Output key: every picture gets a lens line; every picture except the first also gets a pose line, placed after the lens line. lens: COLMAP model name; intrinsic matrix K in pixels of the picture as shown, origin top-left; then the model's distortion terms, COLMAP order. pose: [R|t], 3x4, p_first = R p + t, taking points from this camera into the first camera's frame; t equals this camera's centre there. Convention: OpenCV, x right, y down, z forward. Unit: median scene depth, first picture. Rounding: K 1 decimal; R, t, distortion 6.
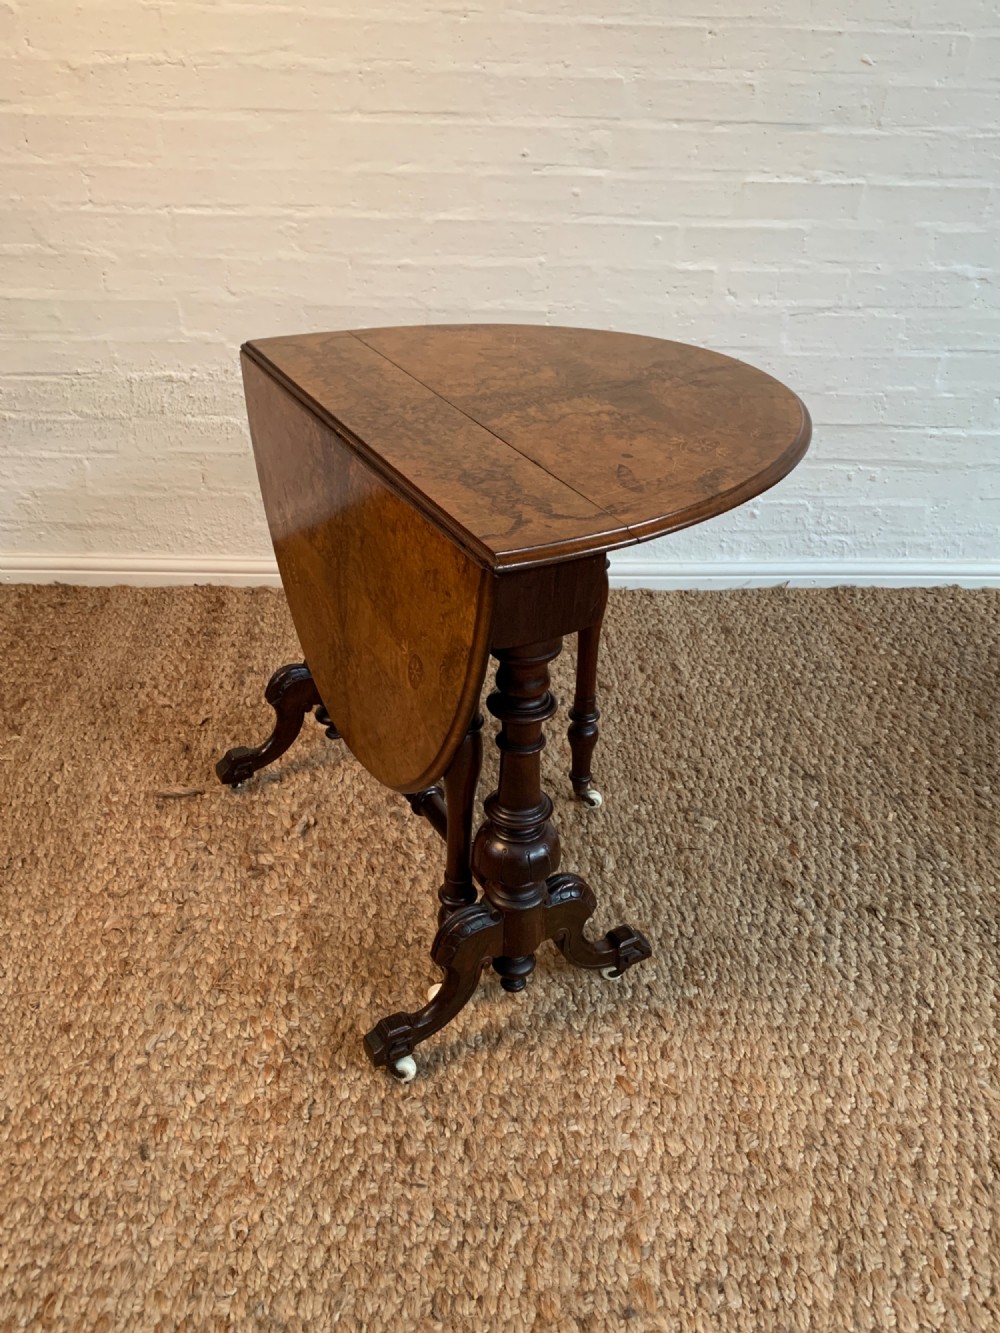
lens RADIAL K [[1172.9, 0, 502.8], [0, 1172.9, 648.8], [0, 0, 1]] dist [0.009819, -0.011052]
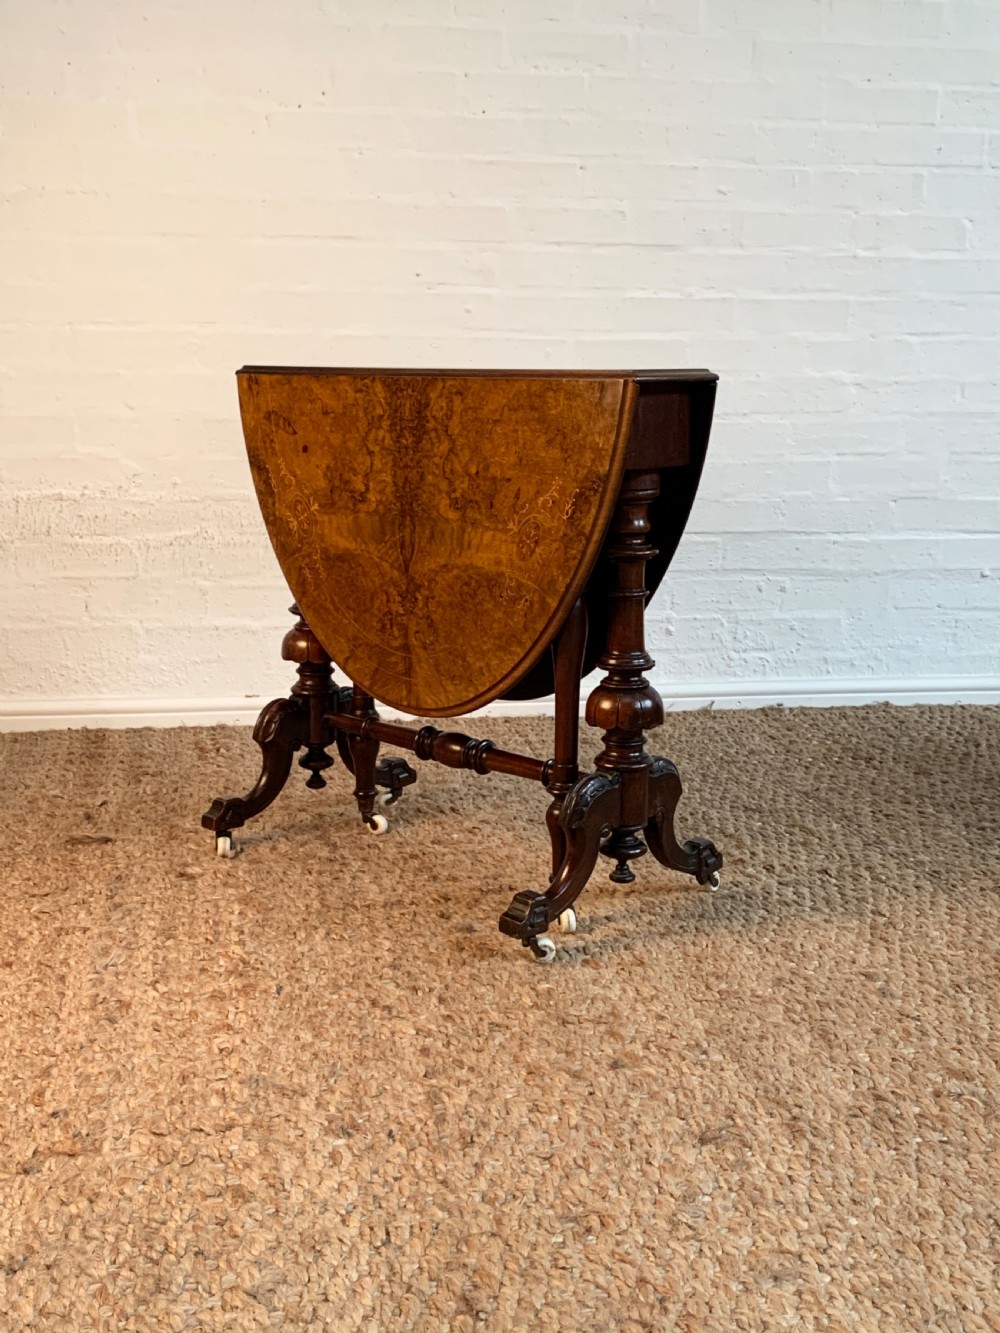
lens RADIAL K [[1601.6, 0, 500.2], [0, 1601.6, 638.6], [0, 0, 1]] dist [0.090042, 0.000000]
pose [[0.993680, -0.035830, 0.106376, -0.098272], [0.070729, 0.935746, -0.345510, 0.522345], [-0.087161, 0.350850, 0.932366, -0.329405]]
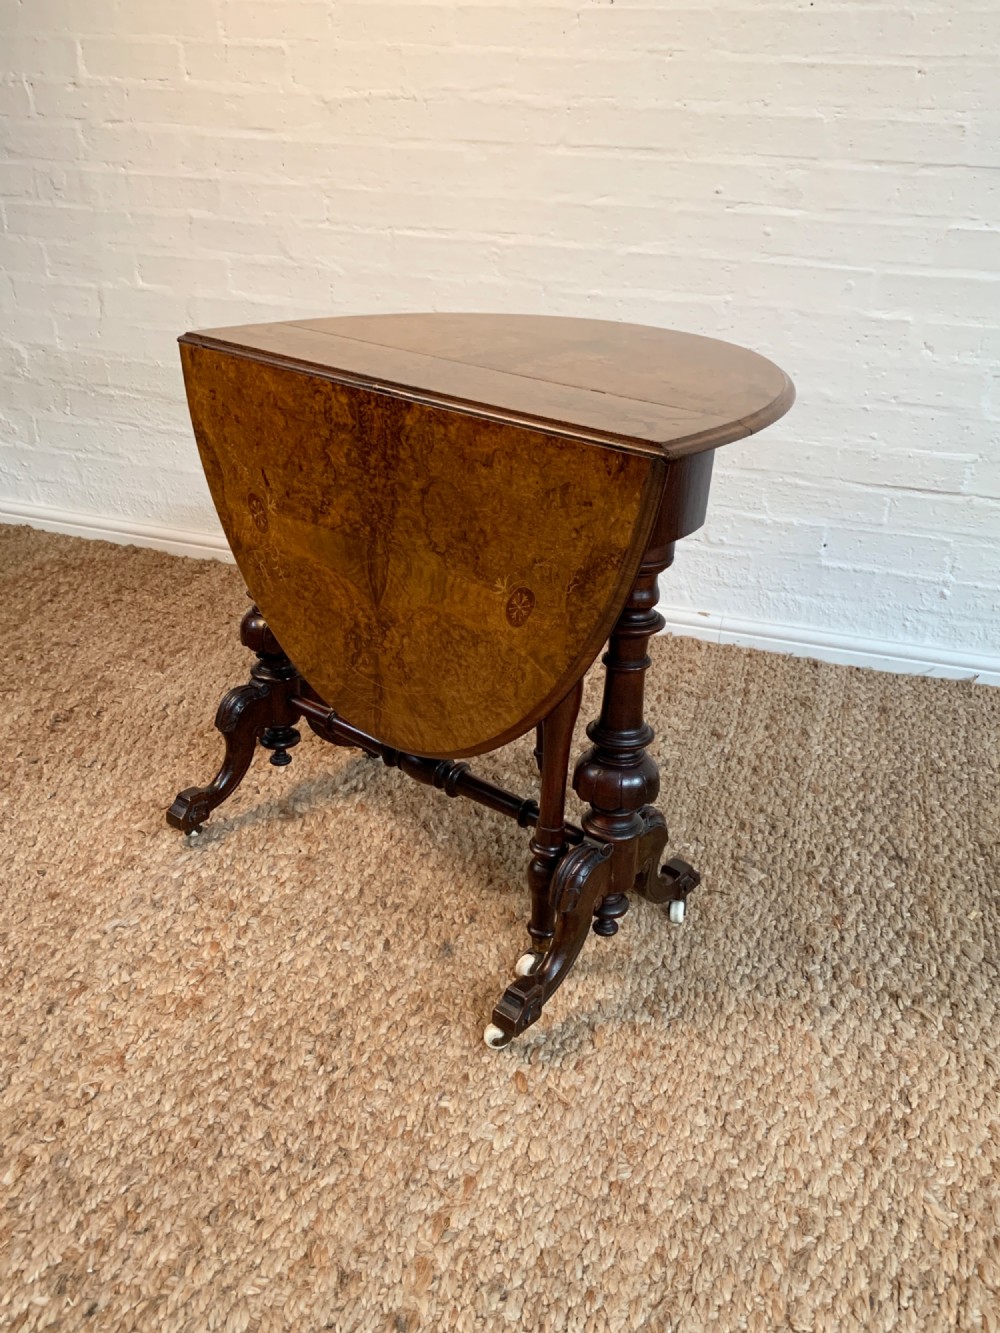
lens RADIAL K [[1172.9, 0, 516.3], [0, 1172.9, 652.5], [0, 0, 1]] dist [0.009819, -0.011052]
pose [[0.937306, 0.154433, -0.312422, 0.303823], [-0.189957, 0.977977, -0.086471, 0.110474], [0.292188, 0.140396, 0.946000, 0.072910]]
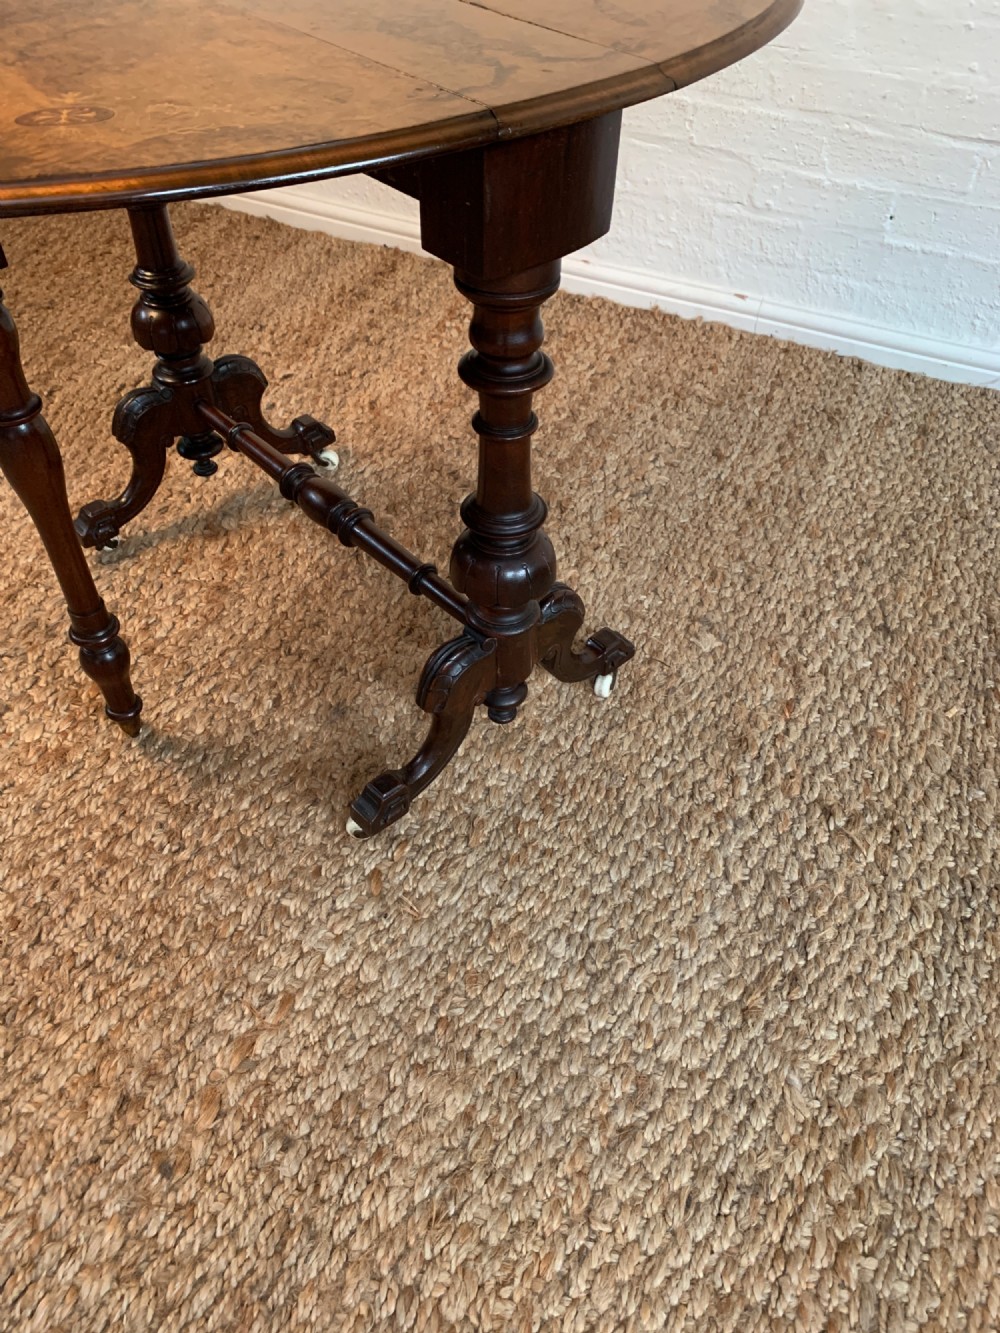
lens RADIAL K [[1028.9, 0, 509.8], [0, 1028.9, 658.7], [0, 0, 1]] dist [0.012714, -0.014425]
pose [[0.880745, 0.327825, -0.341787, 0.350787], [-0.234590, 0.928926, 0.286470, -0.010451], [0.411407, -0.172127, 0.895051, 0.367395]]
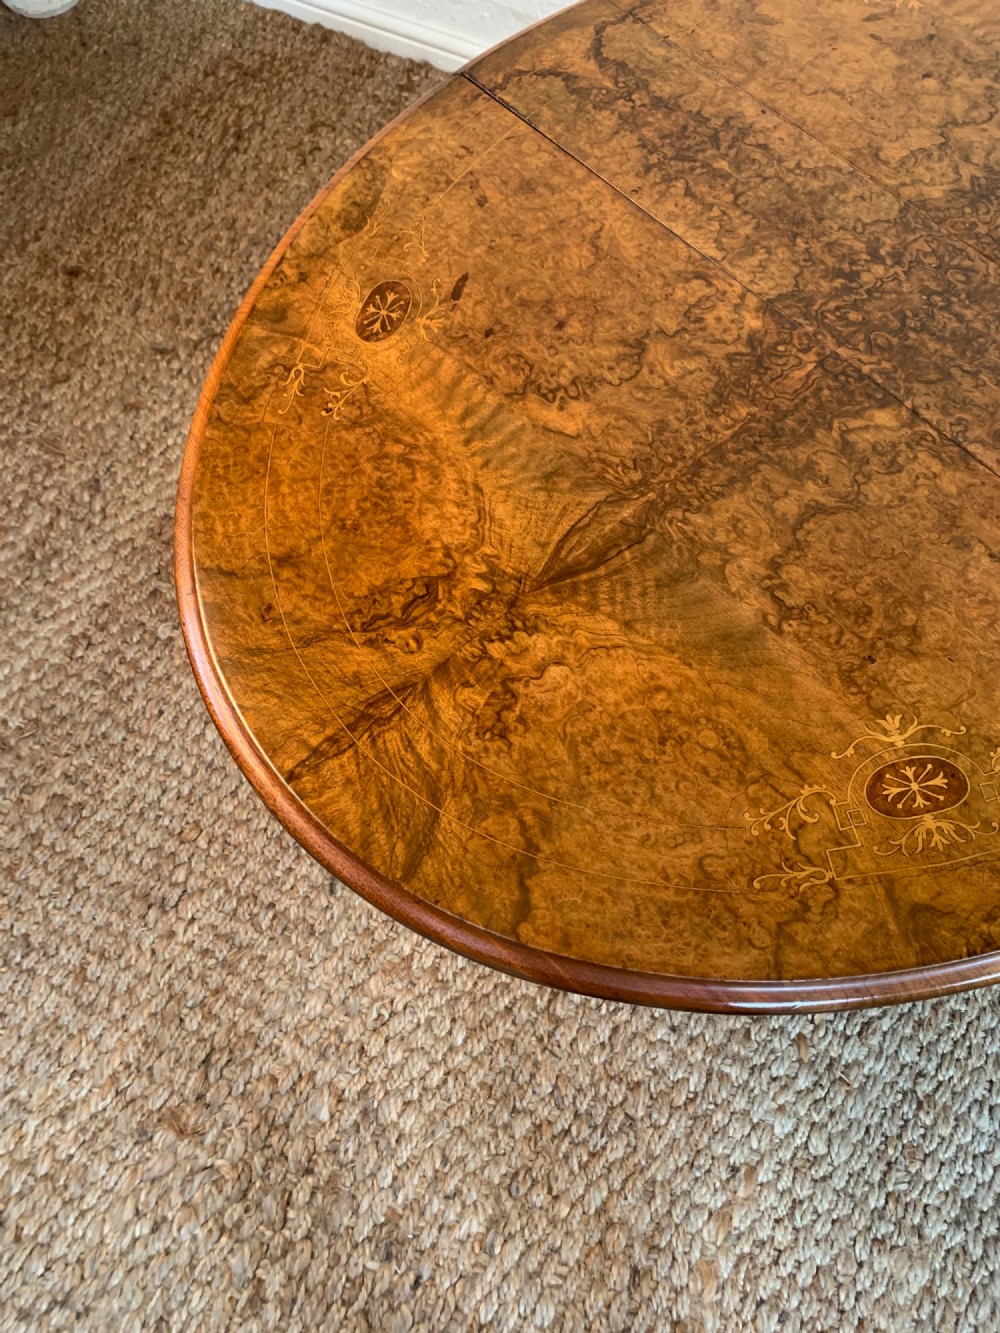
lens RADIAL K [[1028.9, 0, 494.6], [0, 1028.9, 663.9], [0, 0, 1]] dist [0.012714, -0.014425]
pose [[0.875387, 0.426269, -0.228017, -0.045464], [-0.232687, 0.784976, 0.574169, -0.243630], [0.423738, -0.449563, 0.786345, 0.360234]]
